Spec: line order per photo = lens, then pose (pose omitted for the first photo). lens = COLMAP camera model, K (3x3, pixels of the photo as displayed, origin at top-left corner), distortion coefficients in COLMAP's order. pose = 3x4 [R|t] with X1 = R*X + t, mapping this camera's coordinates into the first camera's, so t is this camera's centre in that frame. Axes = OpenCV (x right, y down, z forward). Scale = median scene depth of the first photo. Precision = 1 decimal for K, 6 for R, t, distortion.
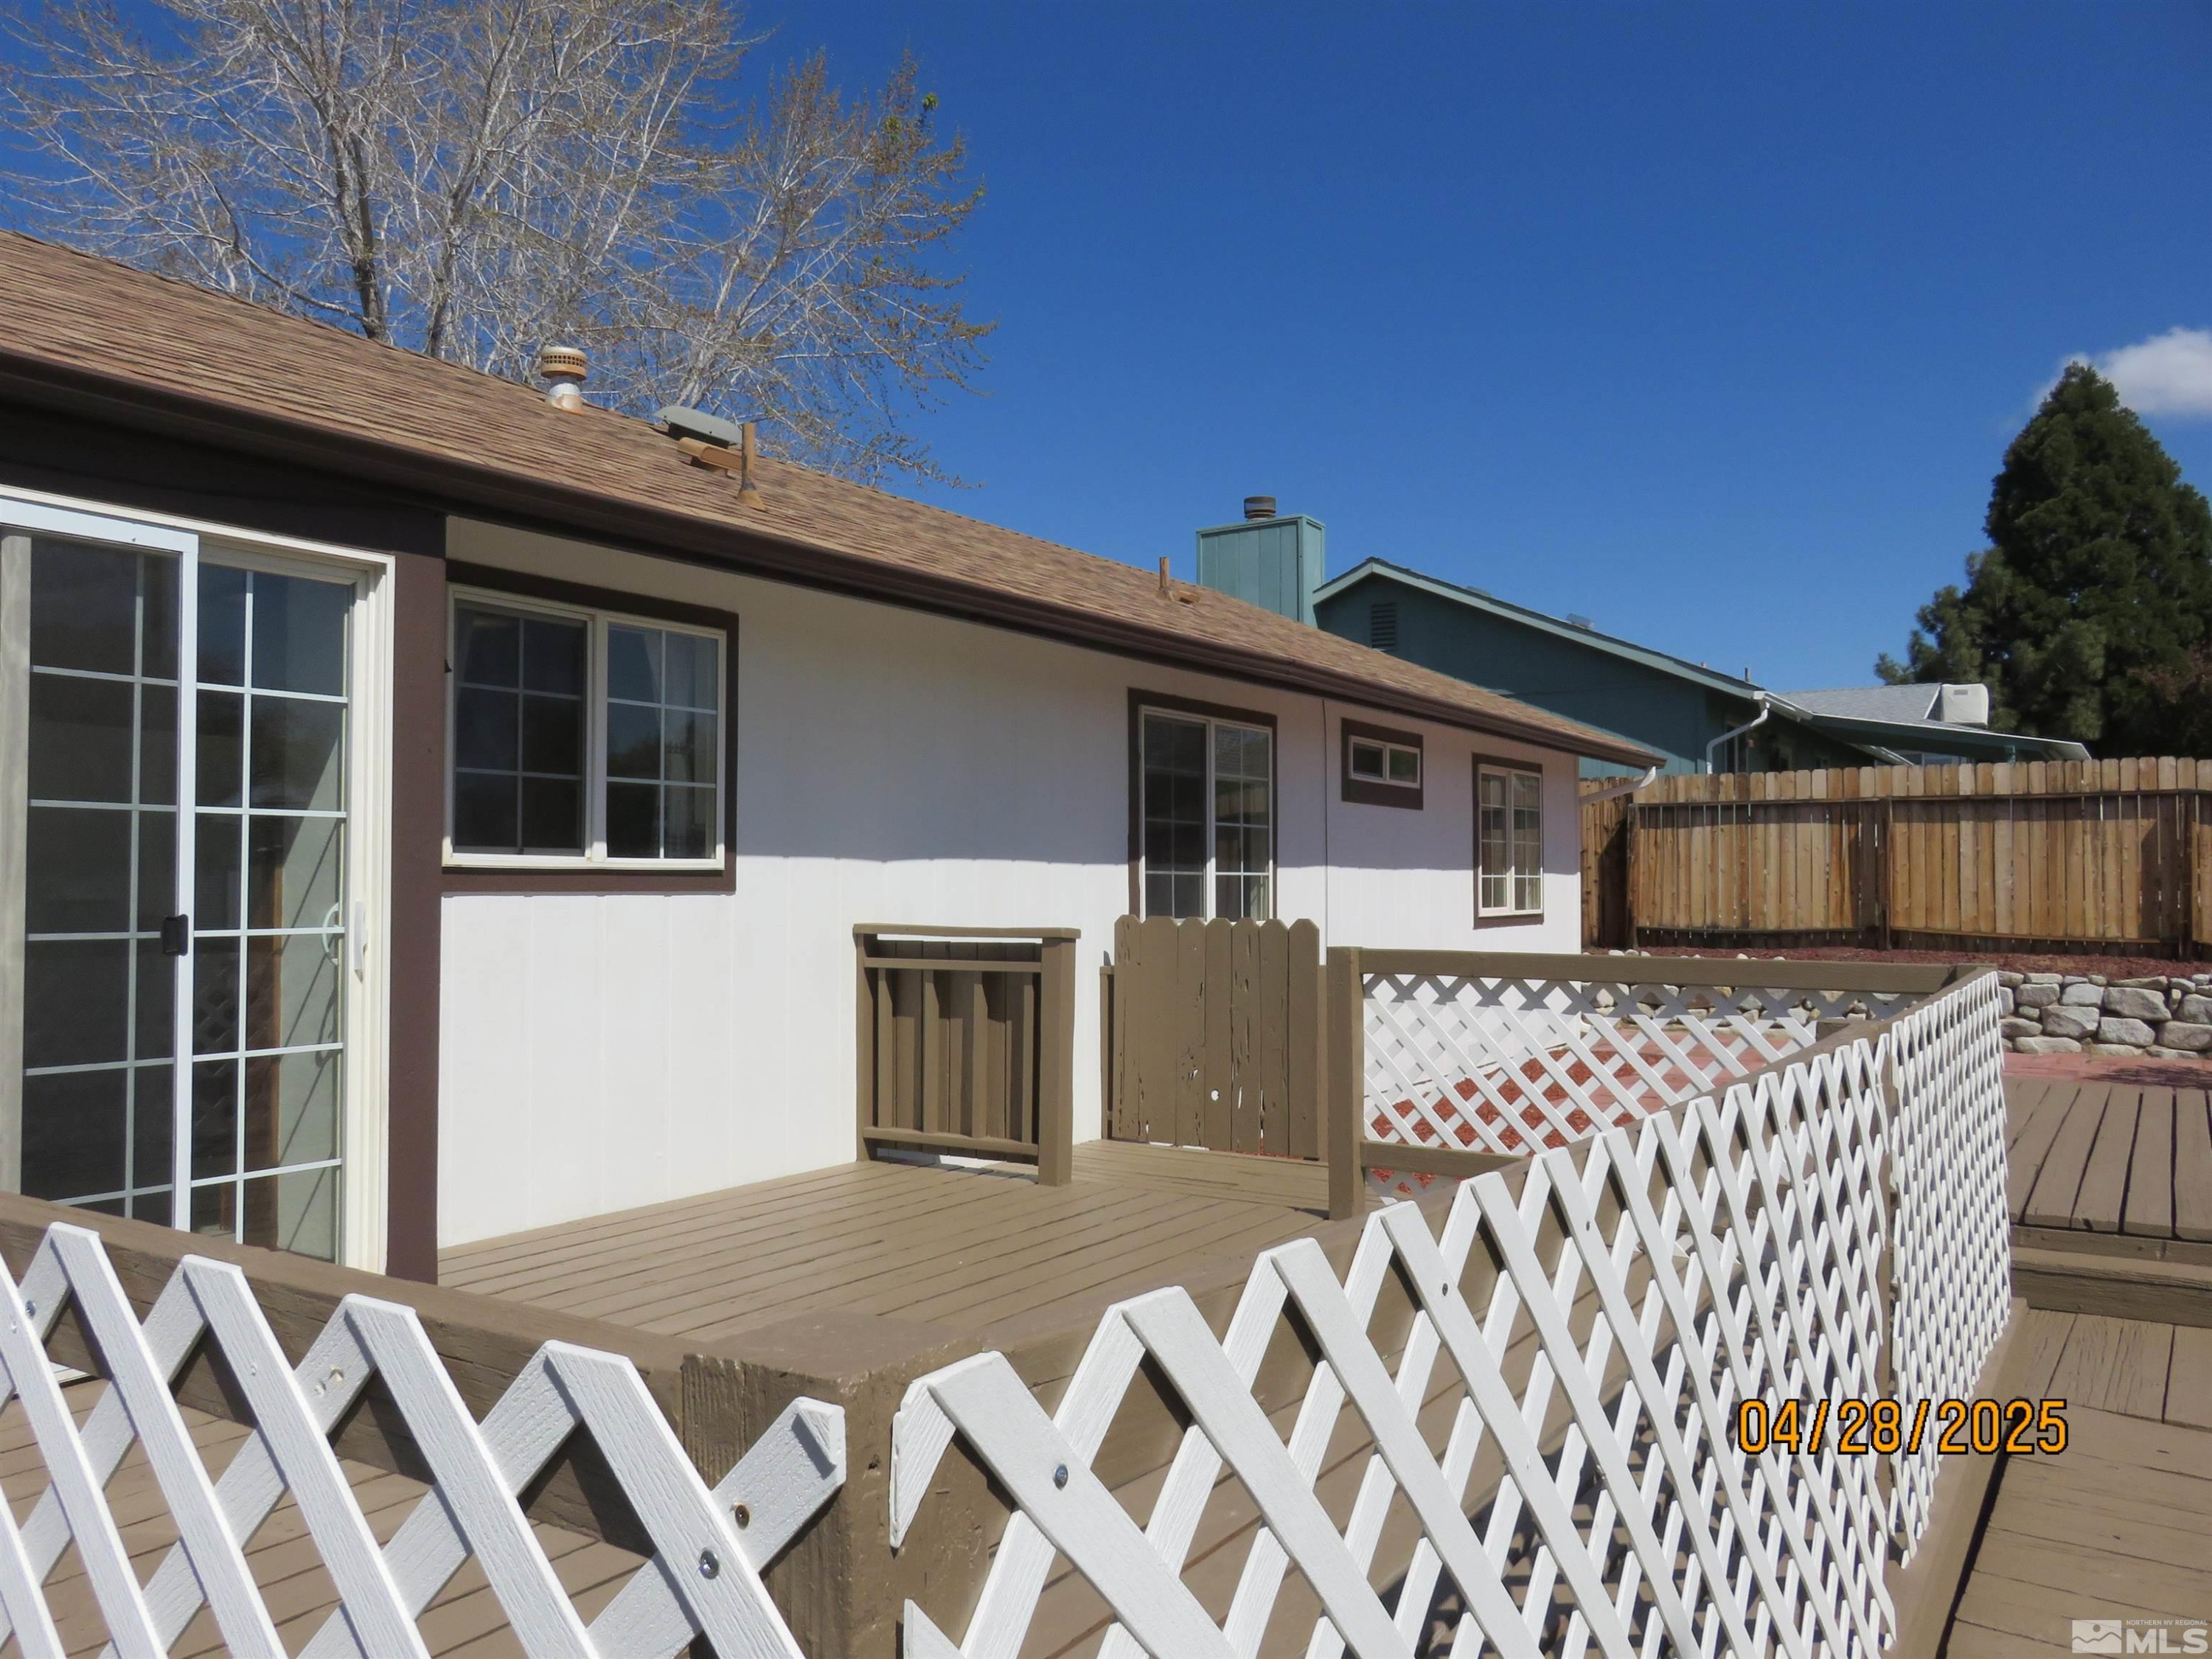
lens RADIAL K [[1686.8, 0, 1110.4], [0, 1686.8, 828.0], [0, 0, 1]] dist [-0.010815, 0.003716]
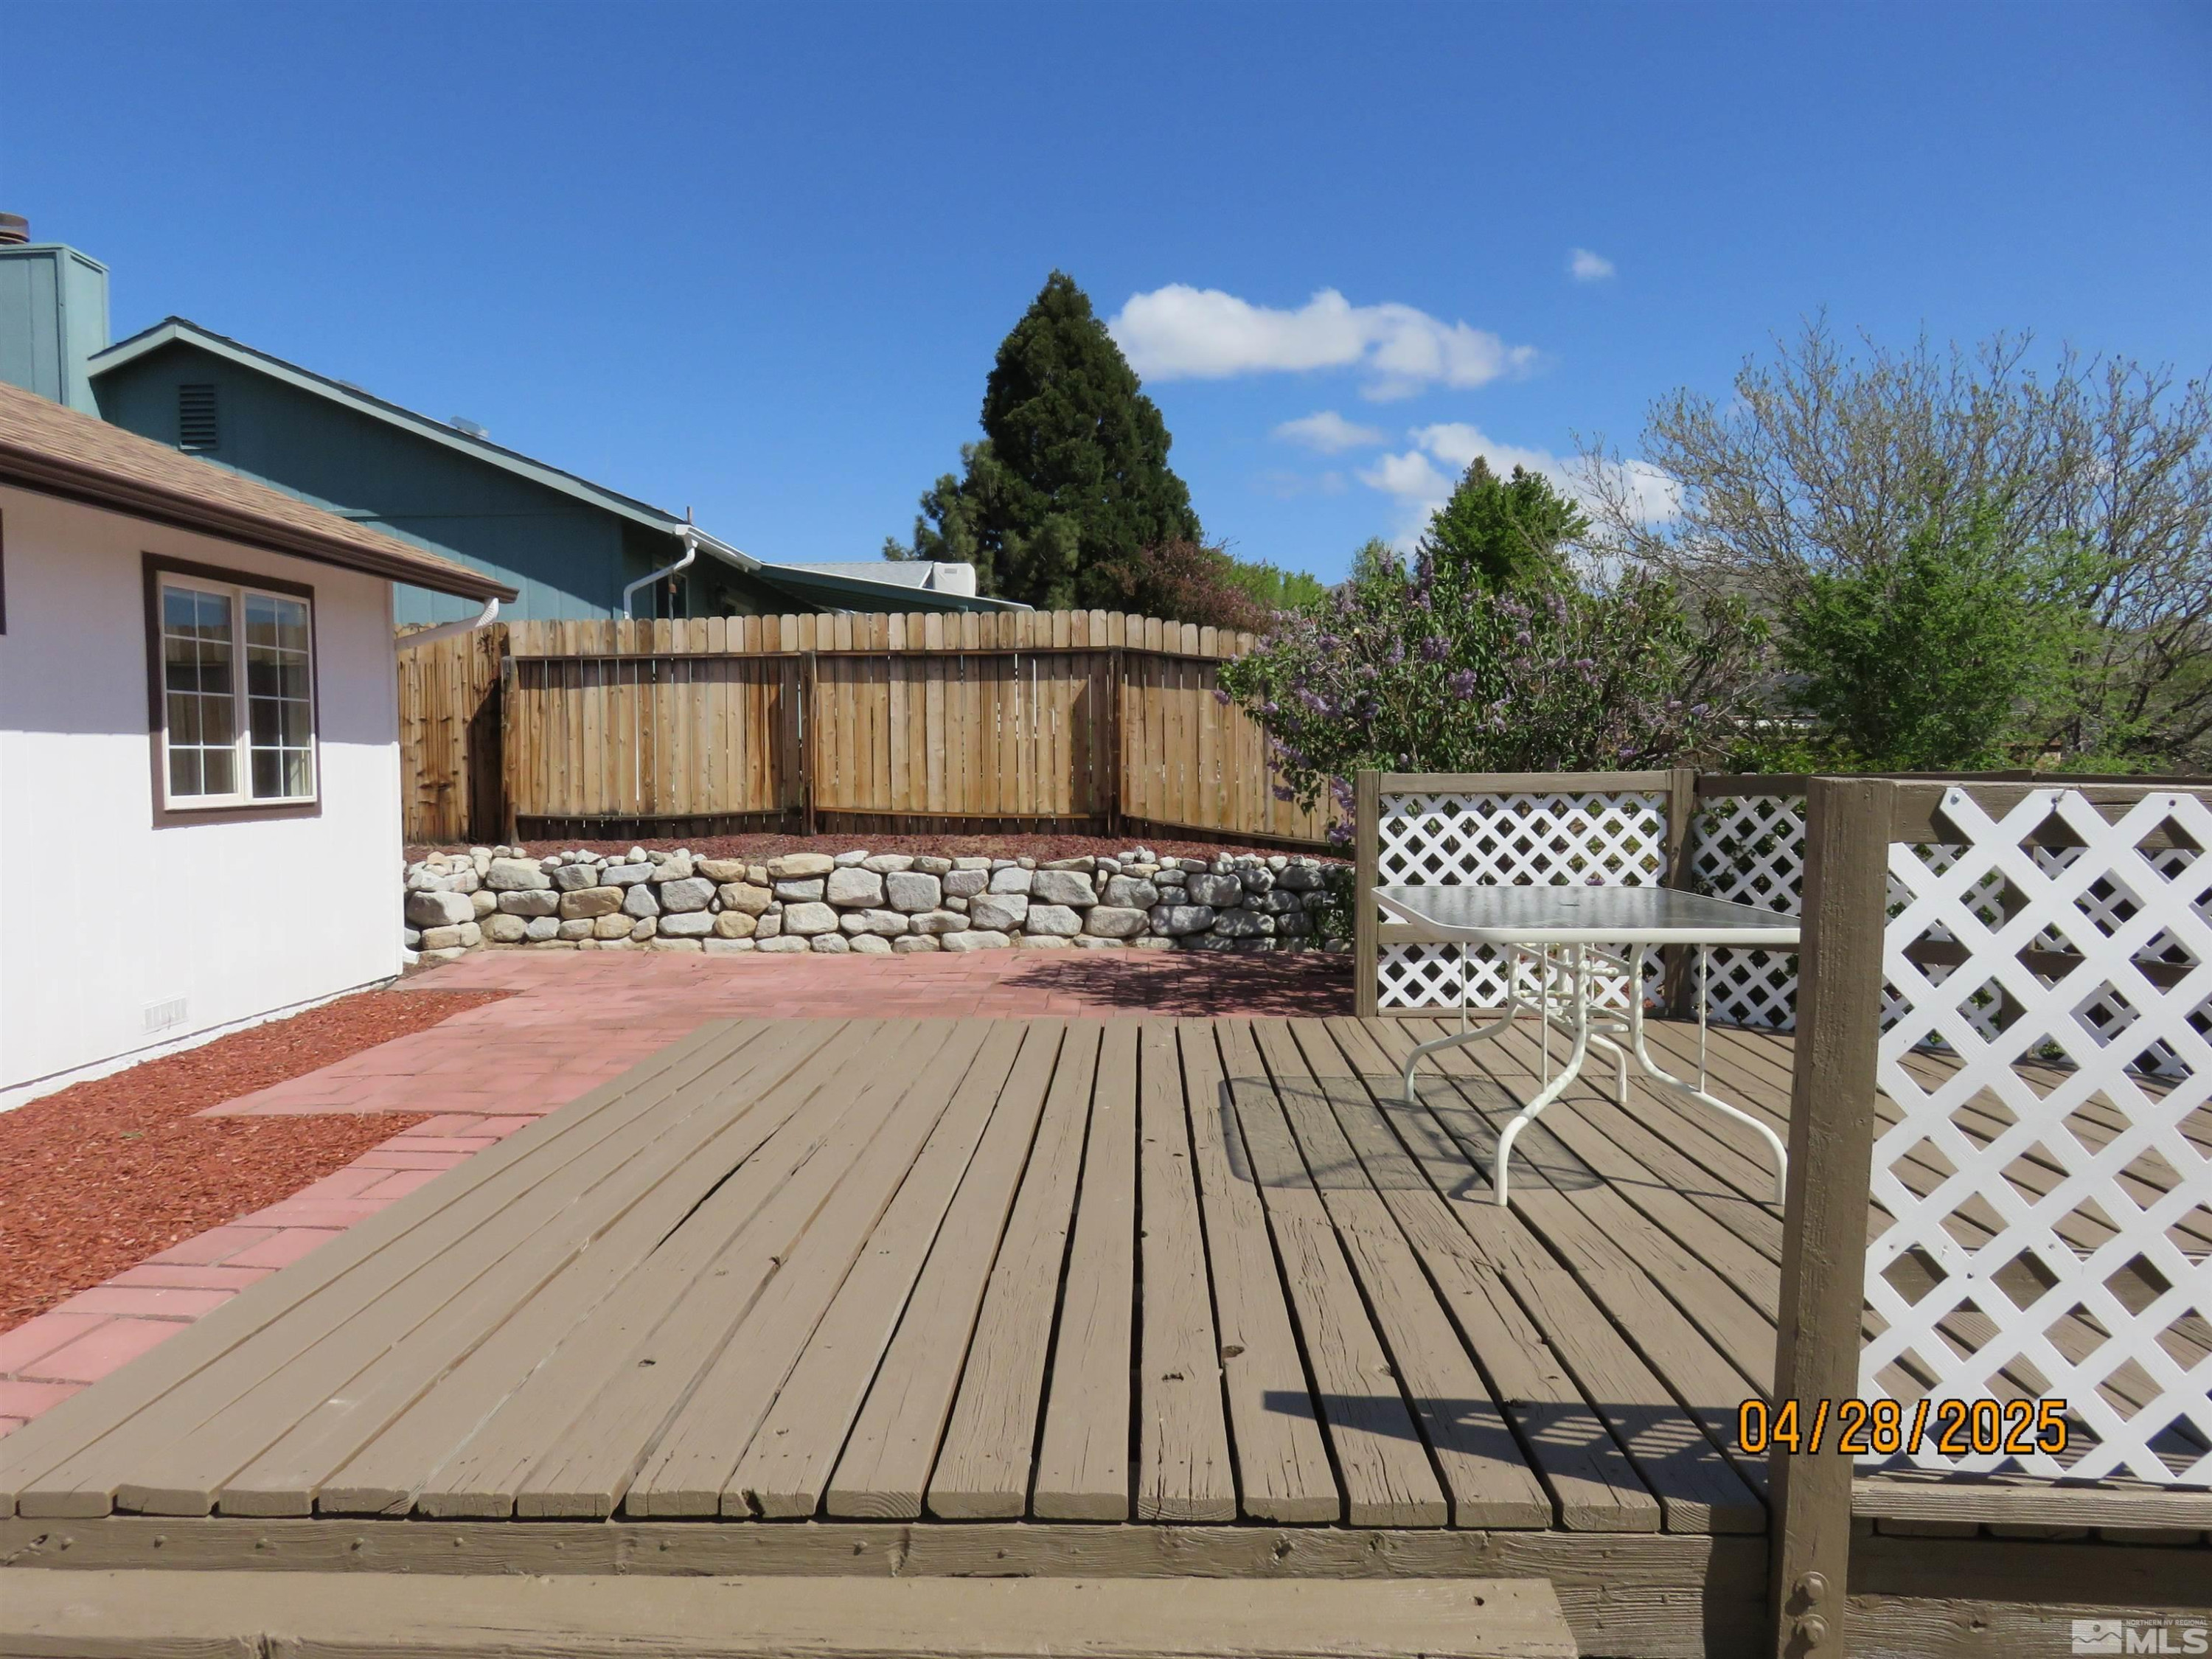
lens RADIAL K [[1664.4, 0, 1112.8], [0, 1664.4, 824.4], [0, 0, 1]] dist [-0.008822, -0.001940]
pose [[0.854324, -0.030332, 0.518855, 0.158164], [-0.004047, 0.997877, 0.065000, 0.012621], [-0.519725, -0.057631, 0.852388, 0.214897]]
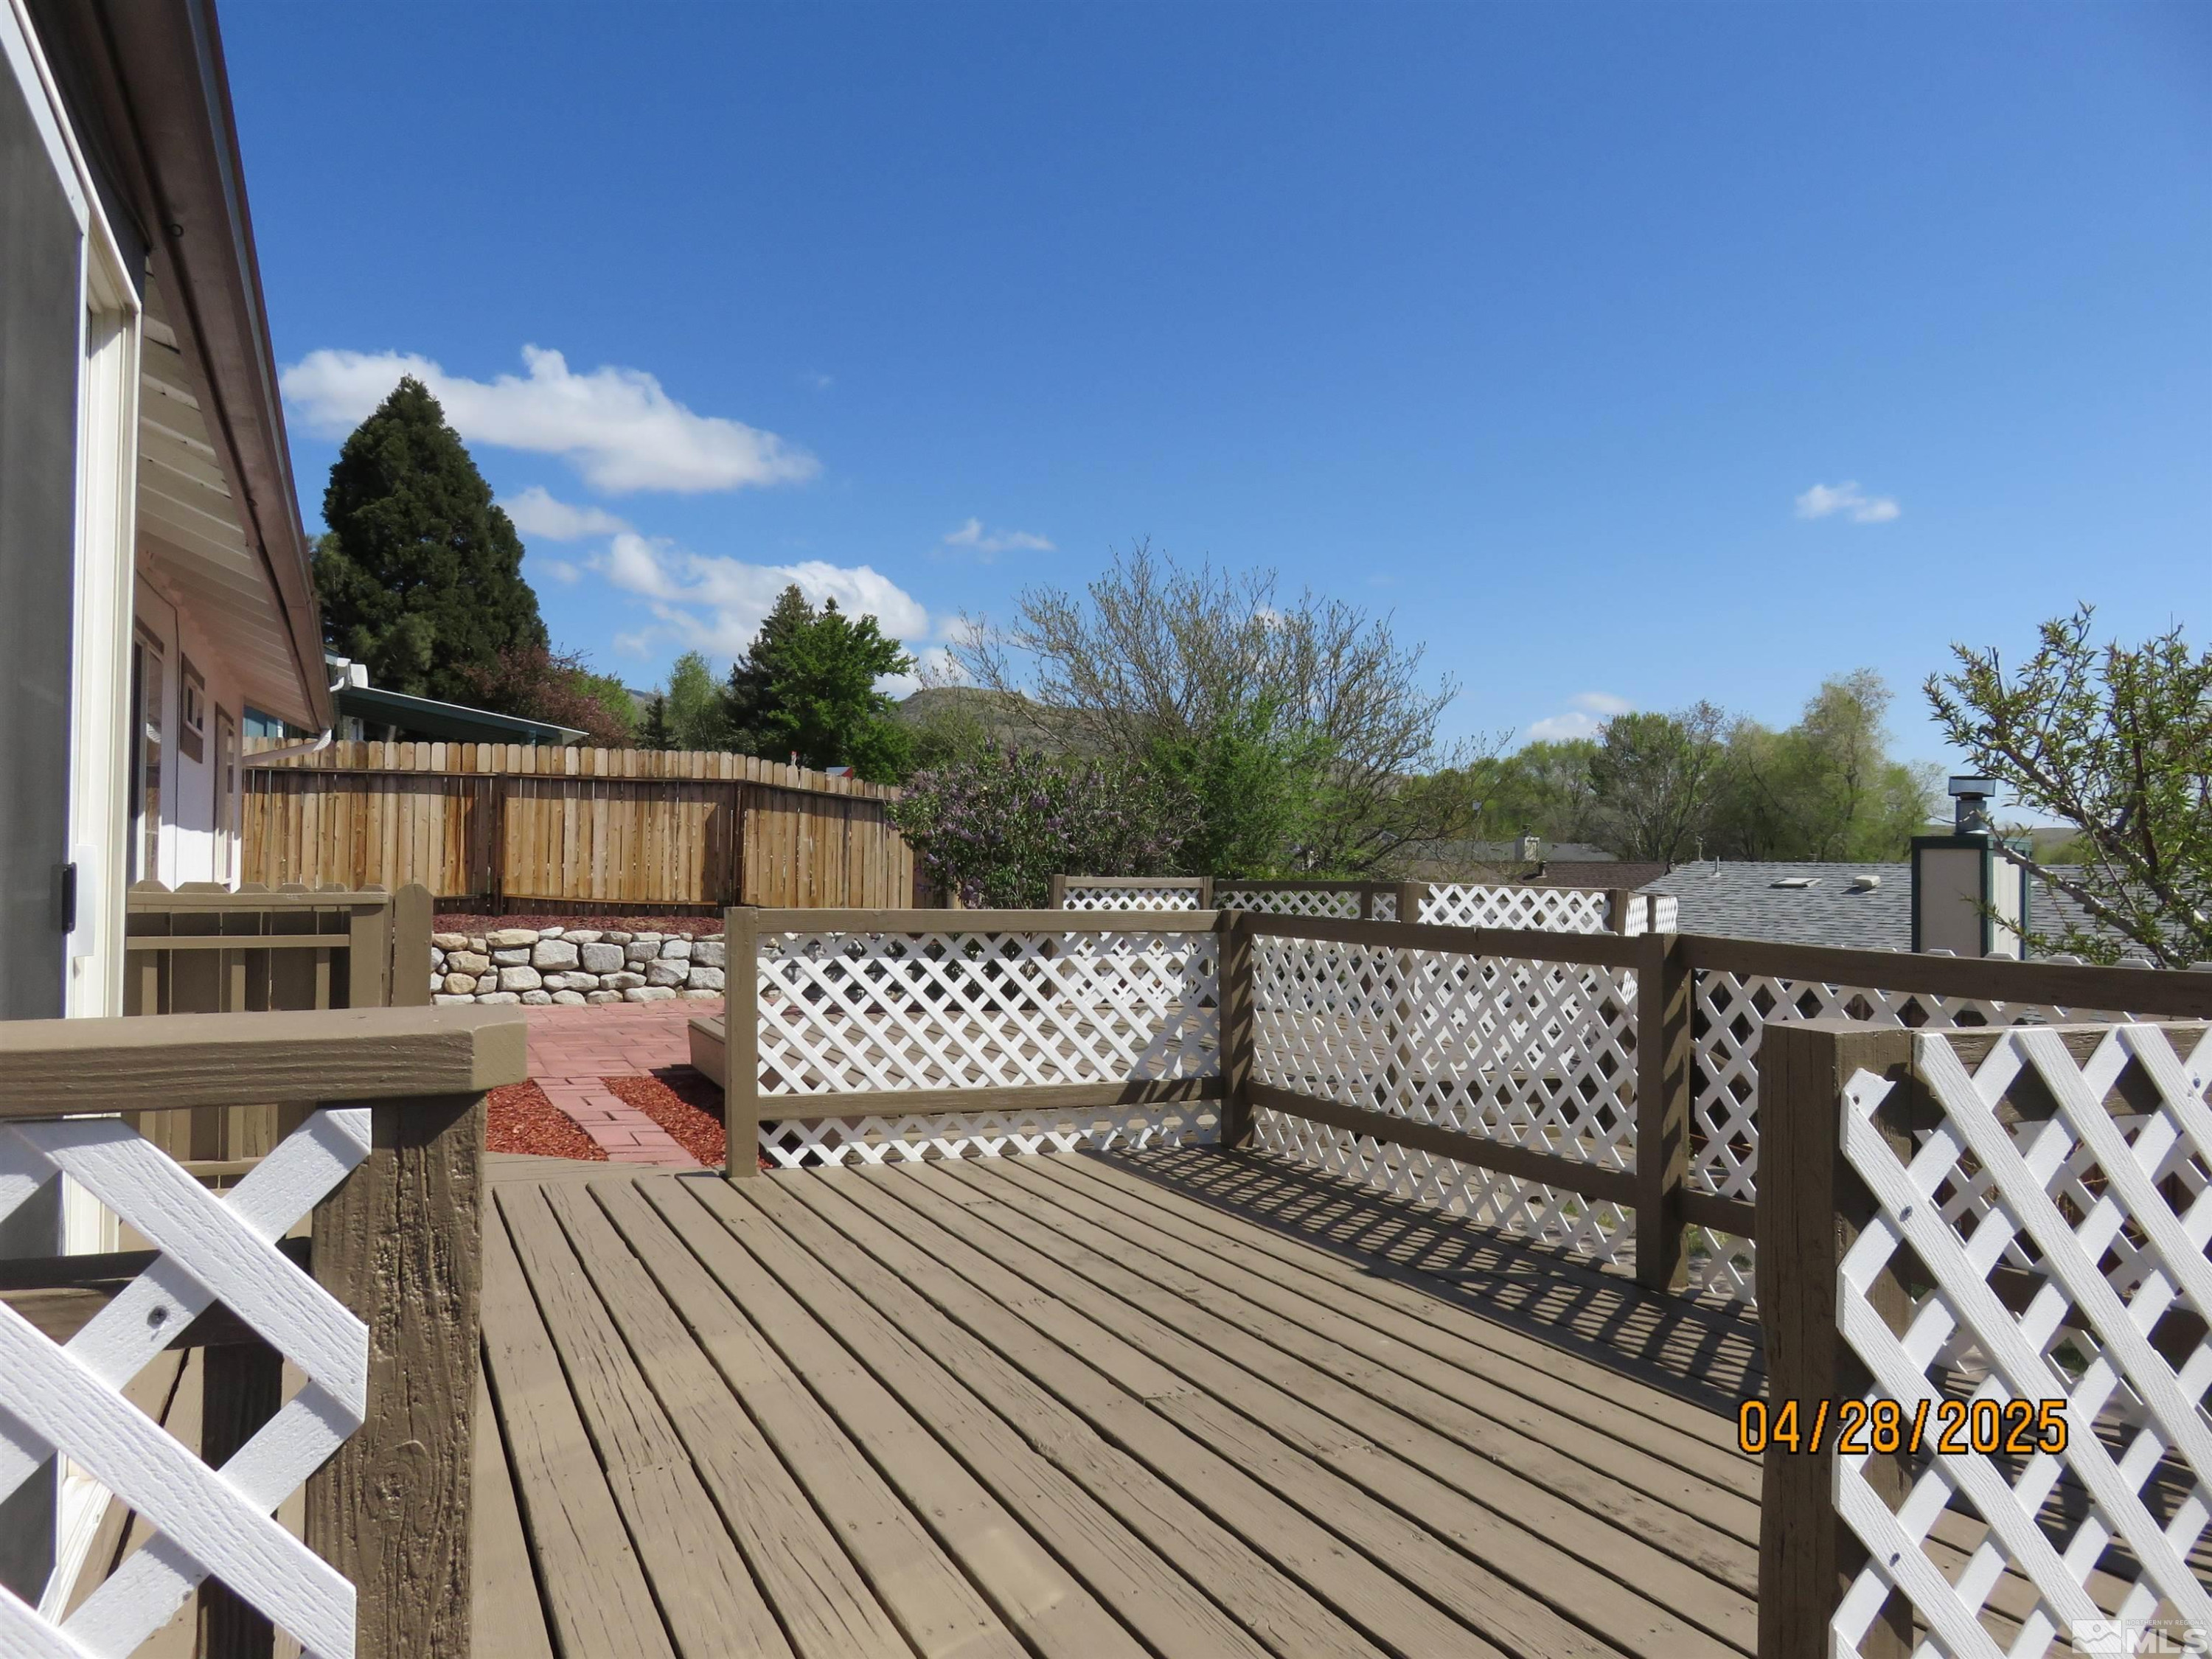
lens RADIAL K [[1664.4, 0, 1112.8], [0, 1664.4, 824.4], [0, 0, 1]] dist [-0.008822, -0.001940]
pose [[0.547683, 0.025363, 0.836302, -0.206865], [-0.036739, 0.999305, -0.006247, 0.006531], [-0.835879, -0.027304, 0.548234, 0.093675]]
